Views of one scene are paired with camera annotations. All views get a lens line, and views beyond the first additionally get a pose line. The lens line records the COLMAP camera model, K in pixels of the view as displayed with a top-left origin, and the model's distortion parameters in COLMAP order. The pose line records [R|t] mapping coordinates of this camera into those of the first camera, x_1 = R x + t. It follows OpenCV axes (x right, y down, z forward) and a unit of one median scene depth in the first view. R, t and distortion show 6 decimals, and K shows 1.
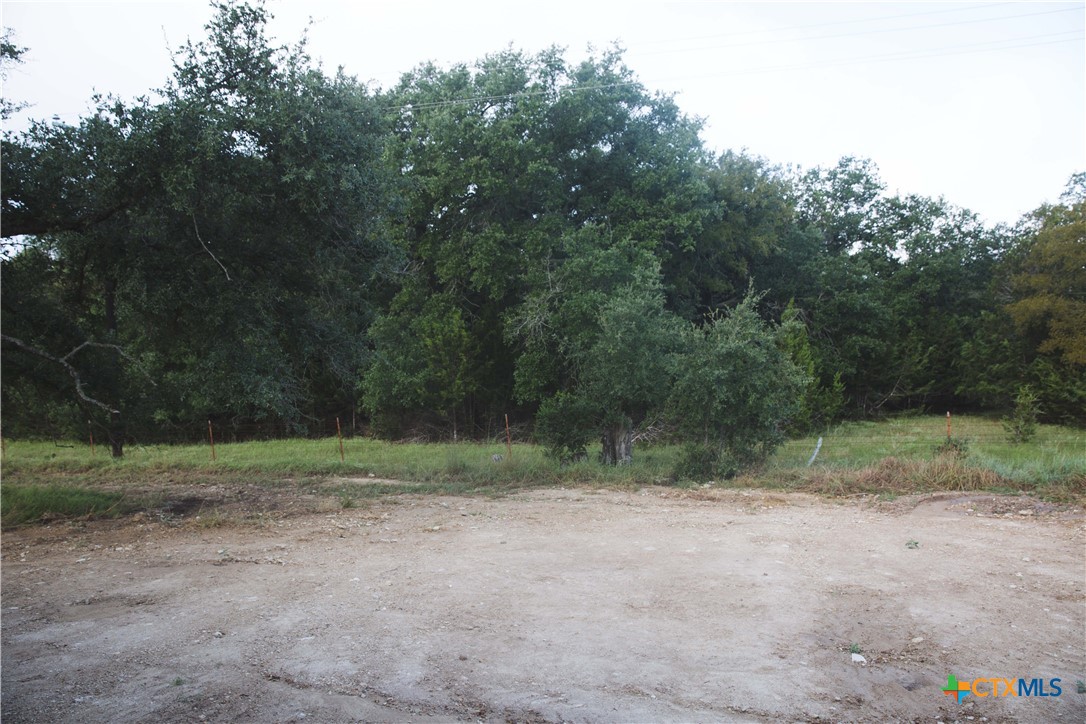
lens RADIAL K [[806.3, 0, 543.0], [0, 806.3, 362.0], [0, 0, 1]] dist [-0.013003, 0.003846]
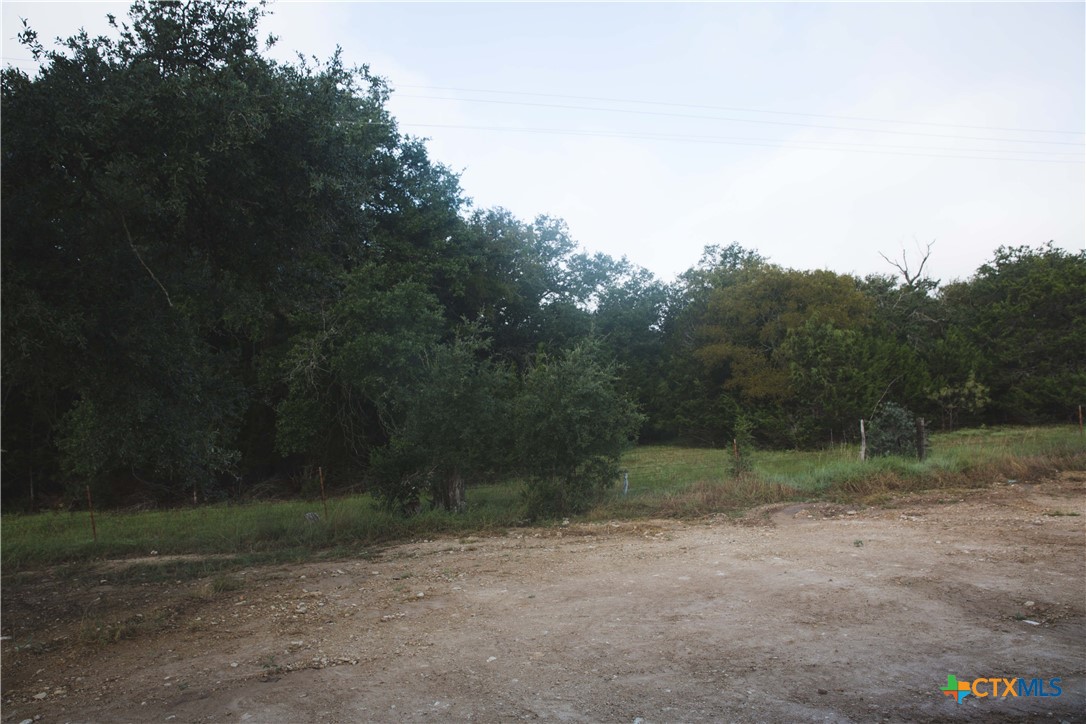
lens RADIAL K [[806.3, 0, 543.0], [0, 806.3, 362.0], [0, 0, 1]] dist [-0.013003, 0.003846]
pose [[0.871228, -0.000935, 0.490879, -0.220443], [0.027840, 0.998483, -0.047508, -0.002727], [-0.490089, 0.055056, 0.869932, 0.068580]]
